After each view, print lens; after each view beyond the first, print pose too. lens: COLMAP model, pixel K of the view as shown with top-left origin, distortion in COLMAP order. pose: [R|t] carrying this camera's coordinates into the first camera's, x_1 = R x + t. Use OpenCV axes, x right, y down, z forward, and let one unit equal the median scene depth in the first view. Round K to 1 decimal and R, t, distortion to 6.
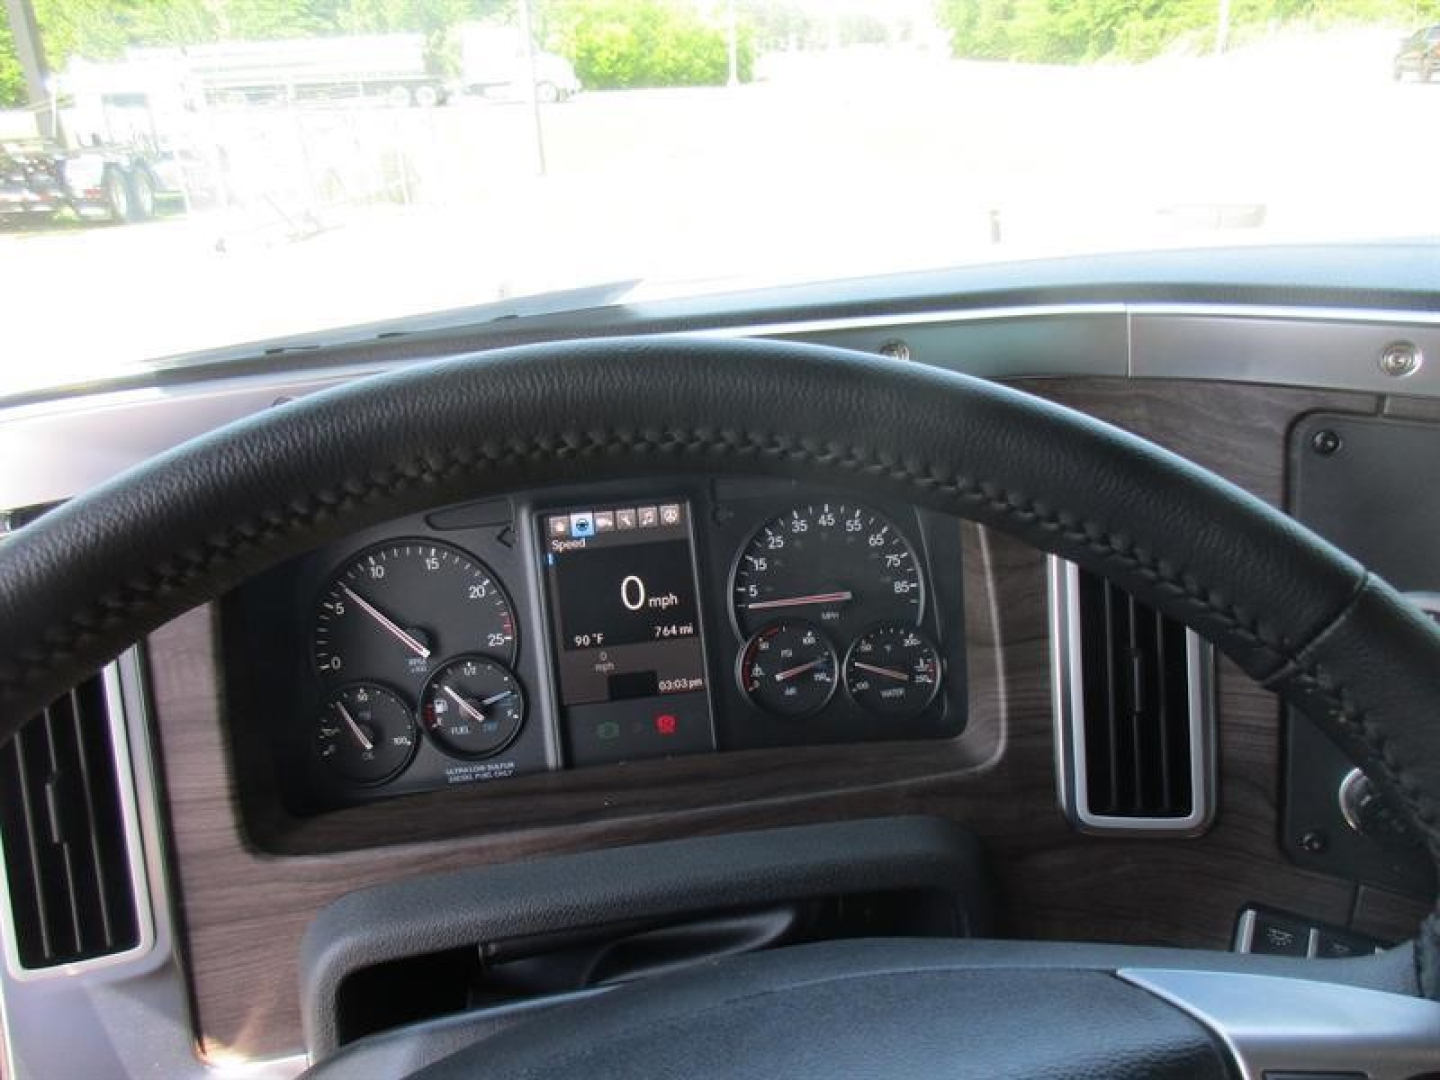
lens RADIAL K [[1082.3, 0, 703.0], [0, 1082.3, 540.2], [0, 0, 1]] dist [0.012255, -0.003224]
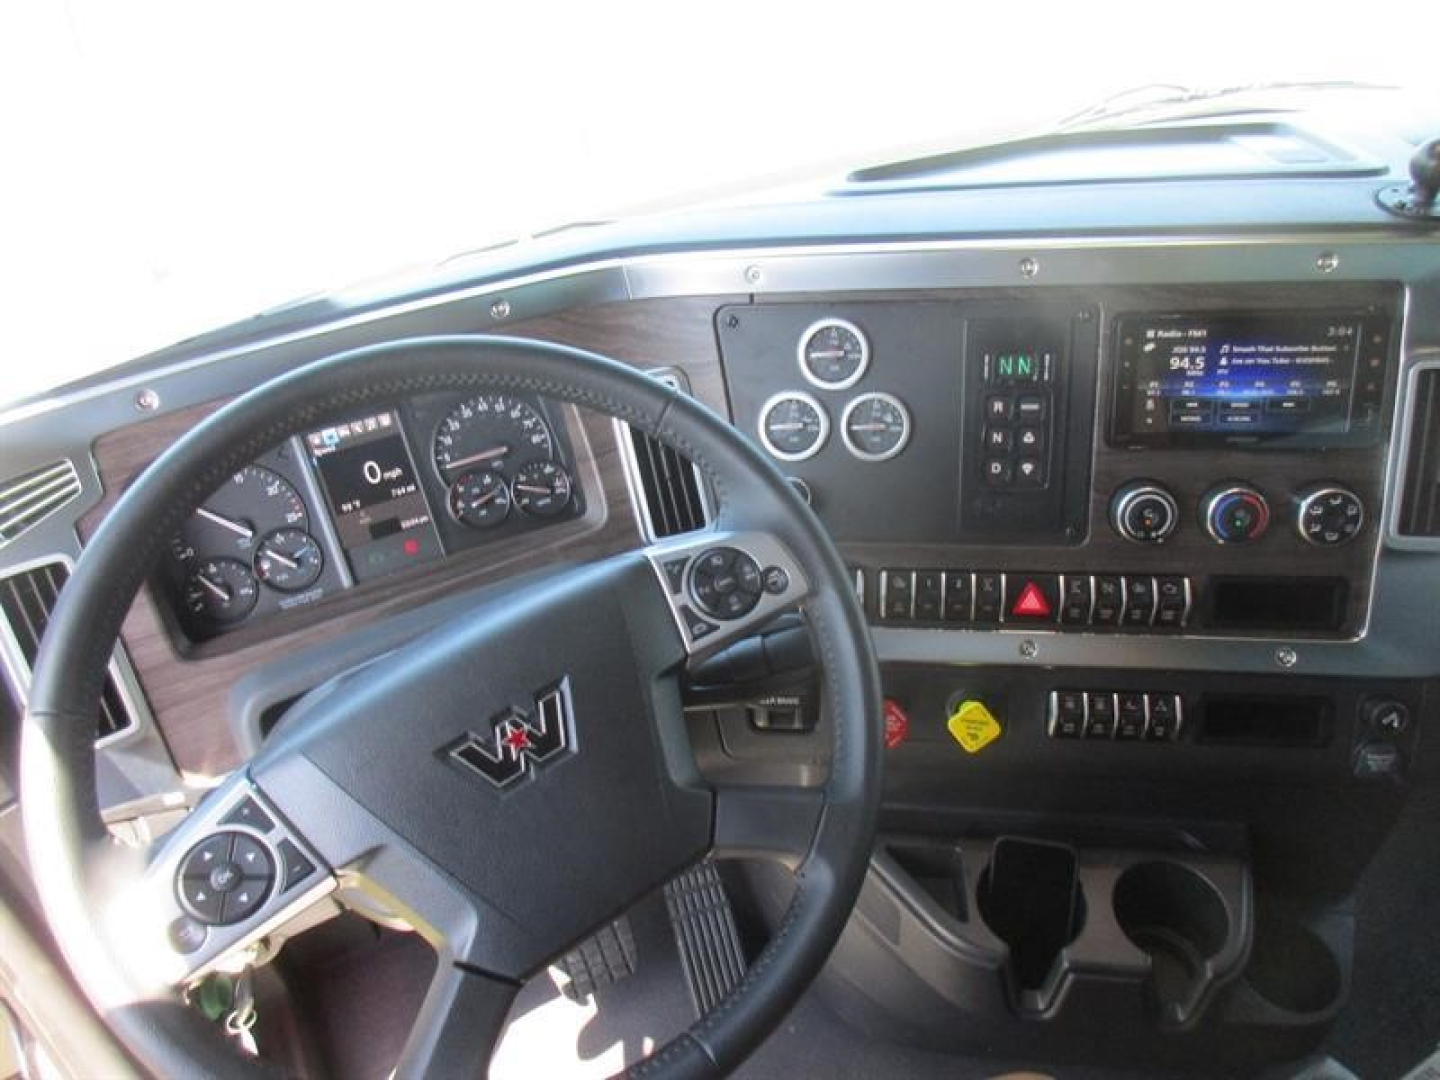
lens RADIAL K [[1096.5, 0, 743.4], [0, 1096.5, 541.6], [0, 0, 1]] dist [0.009697, 0.007586]
pose [[0.925778, -0.215717, 0.310486, -0.083955], [0.178856, 0.973426, 0.143012, 0.013633], [-0.333085, -0.076865, 0.939758, -0.741919]]
